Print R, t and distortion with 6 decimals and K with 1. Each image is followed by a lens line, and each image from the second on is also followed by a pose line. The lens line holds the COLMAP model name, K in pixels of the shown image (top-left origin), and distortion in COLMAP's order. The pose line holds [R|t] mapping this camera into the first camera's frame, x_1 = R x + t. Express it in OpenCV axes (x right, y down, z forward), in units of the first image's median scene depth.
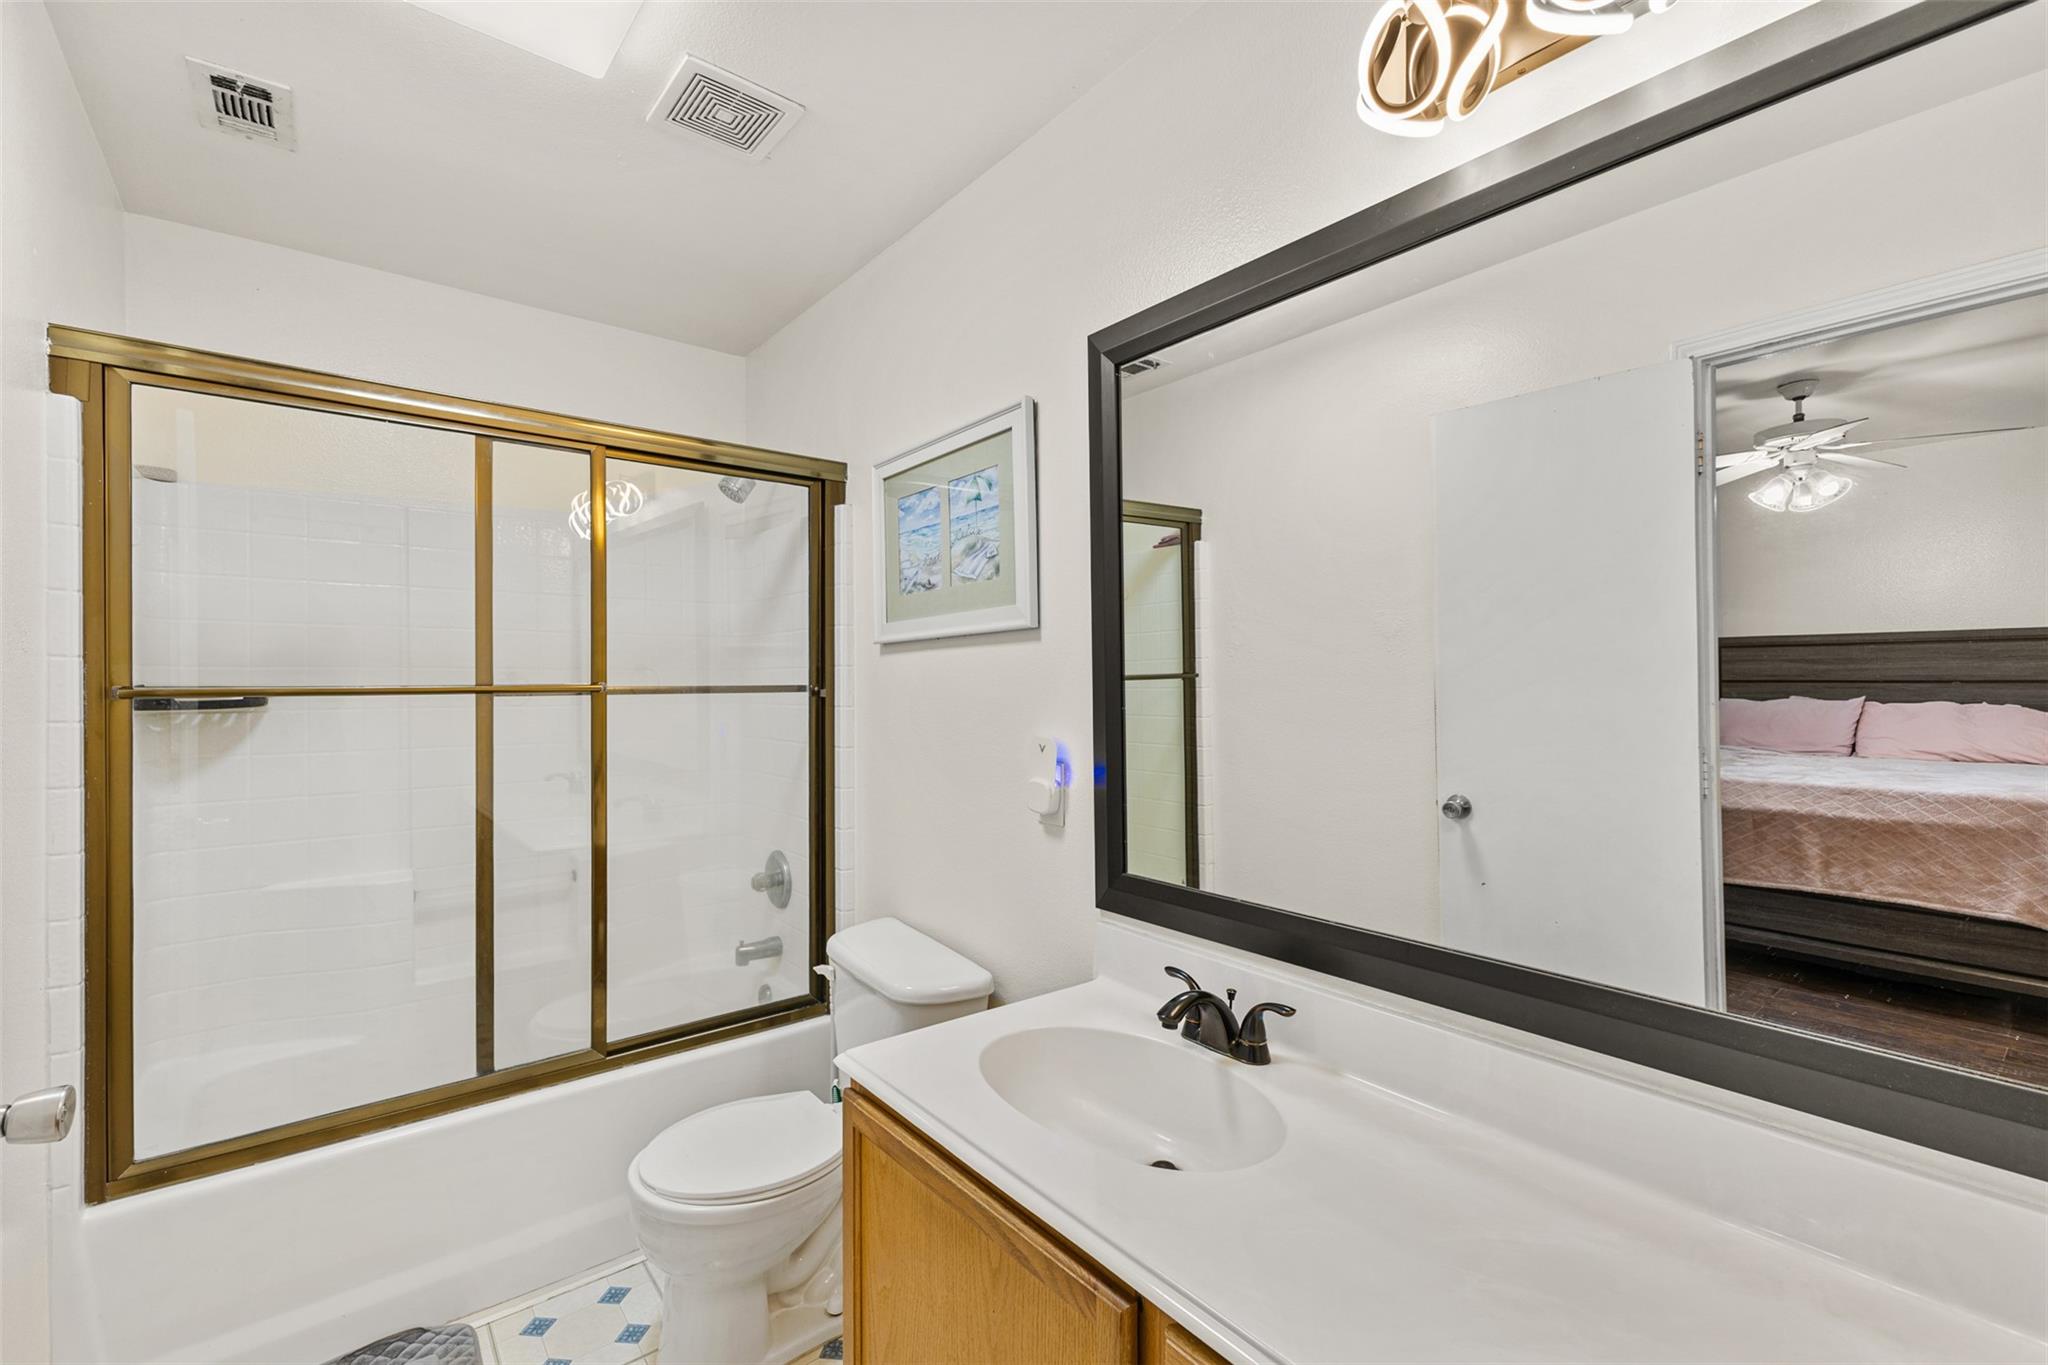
lens RADIAL K [[883.6, 0, 1027.0], [0, 883.6, 689.2], [0, 0, 1]] dist [0.011160, -0.002771]
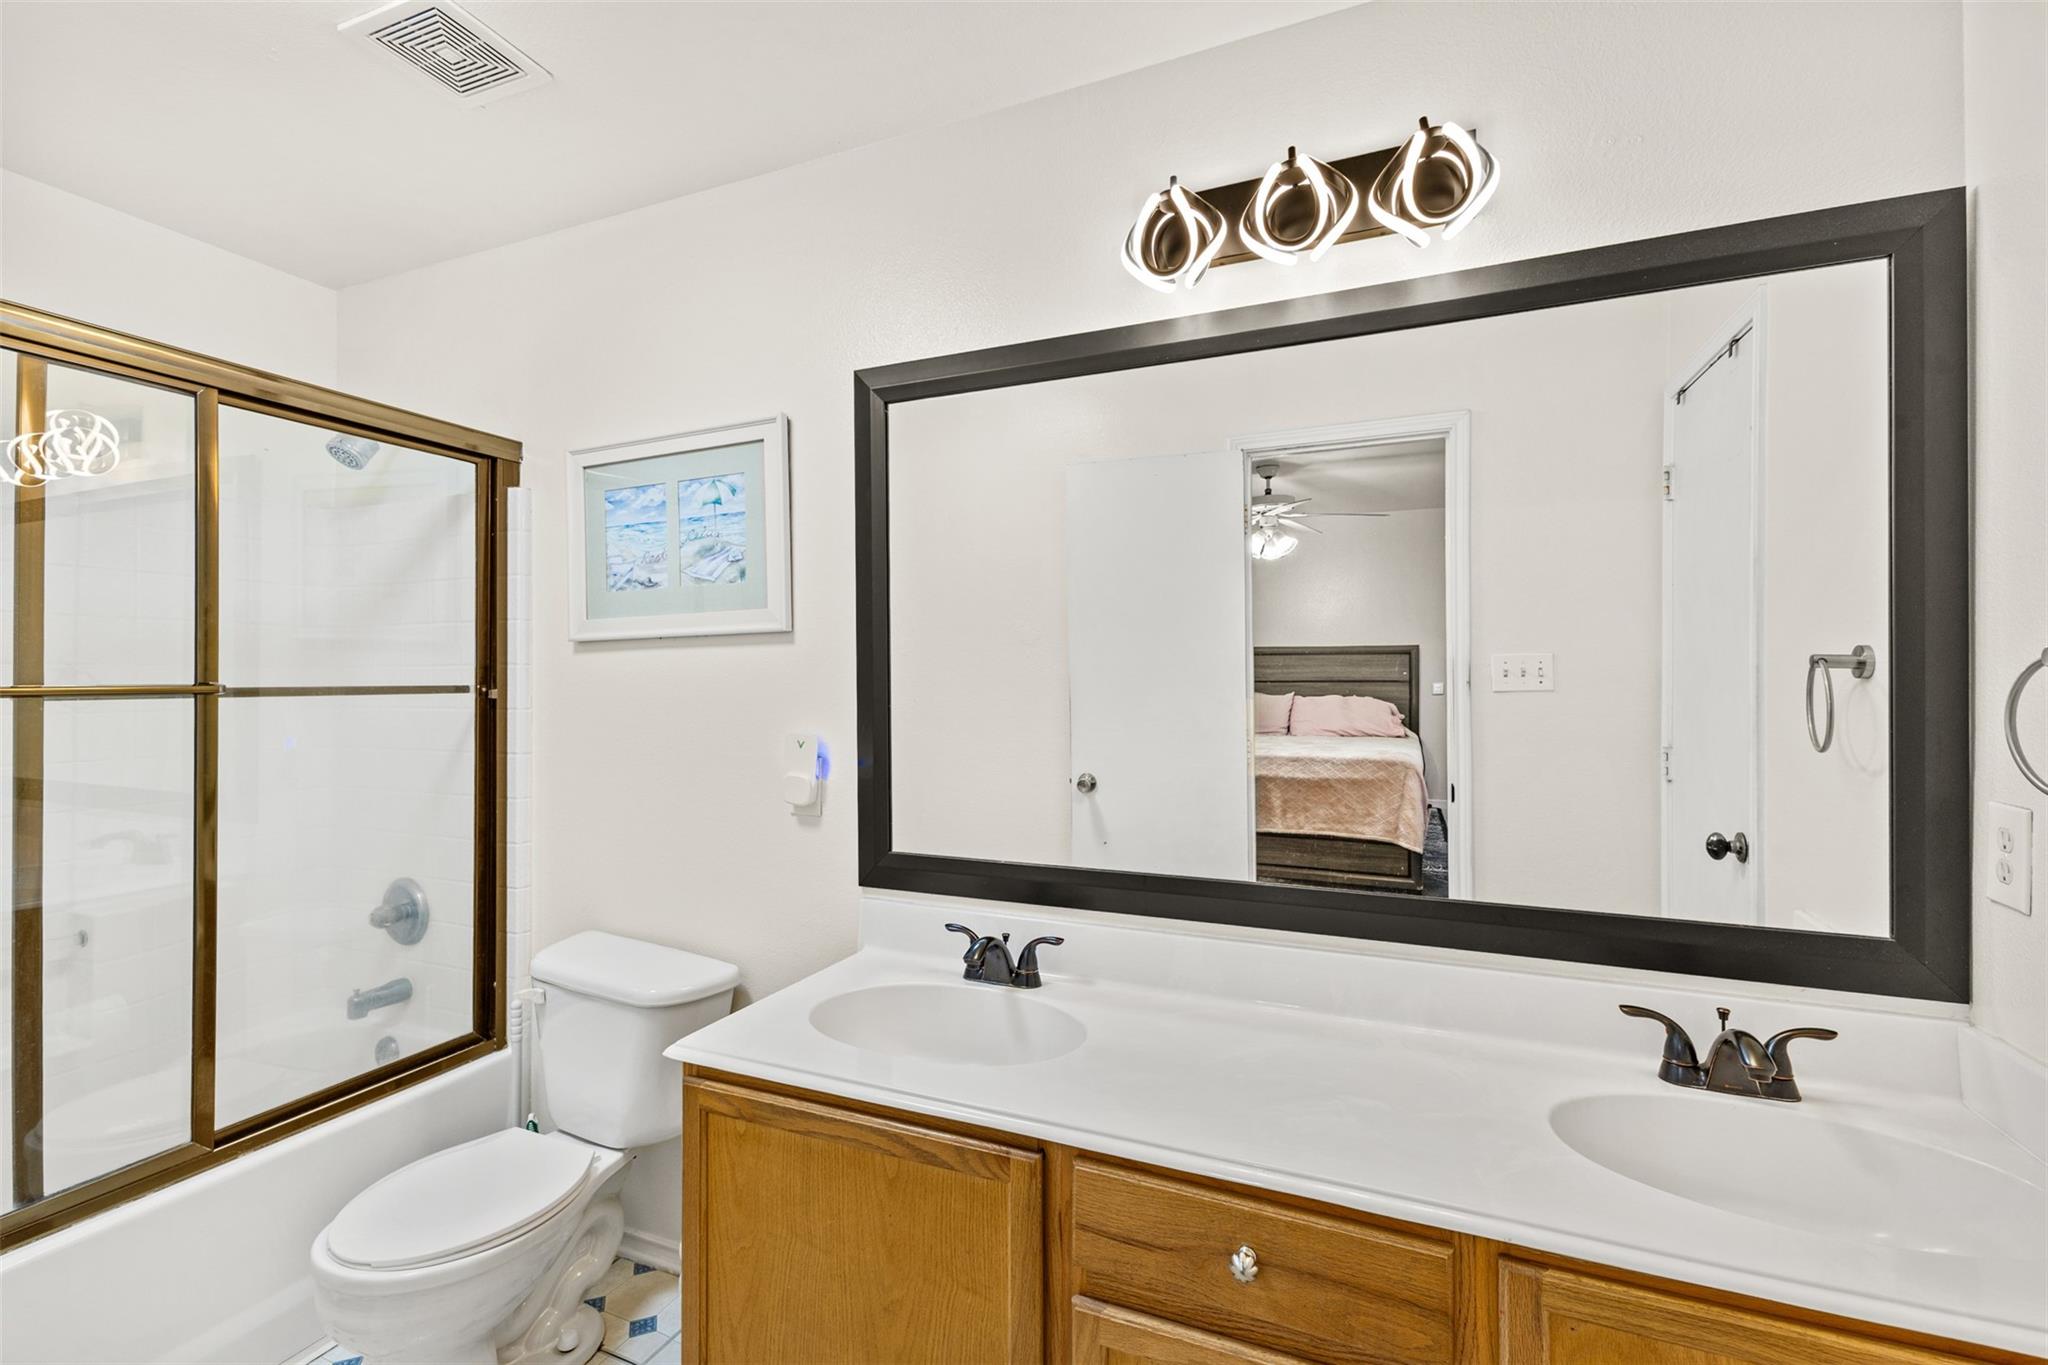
lens RADIAL K [[883.6, 0, 1027.0], [0, 883.6, 689.2], [0, 0, 1]] dist [0.011160, -0.002771]
pose [[0.879999, -0.003327, 0.474963, -0.210944], [0.002687, 0.999994, 0.002026, -0.001417], [-0.474967, -0.000506, 0.880003, -0.061329]]
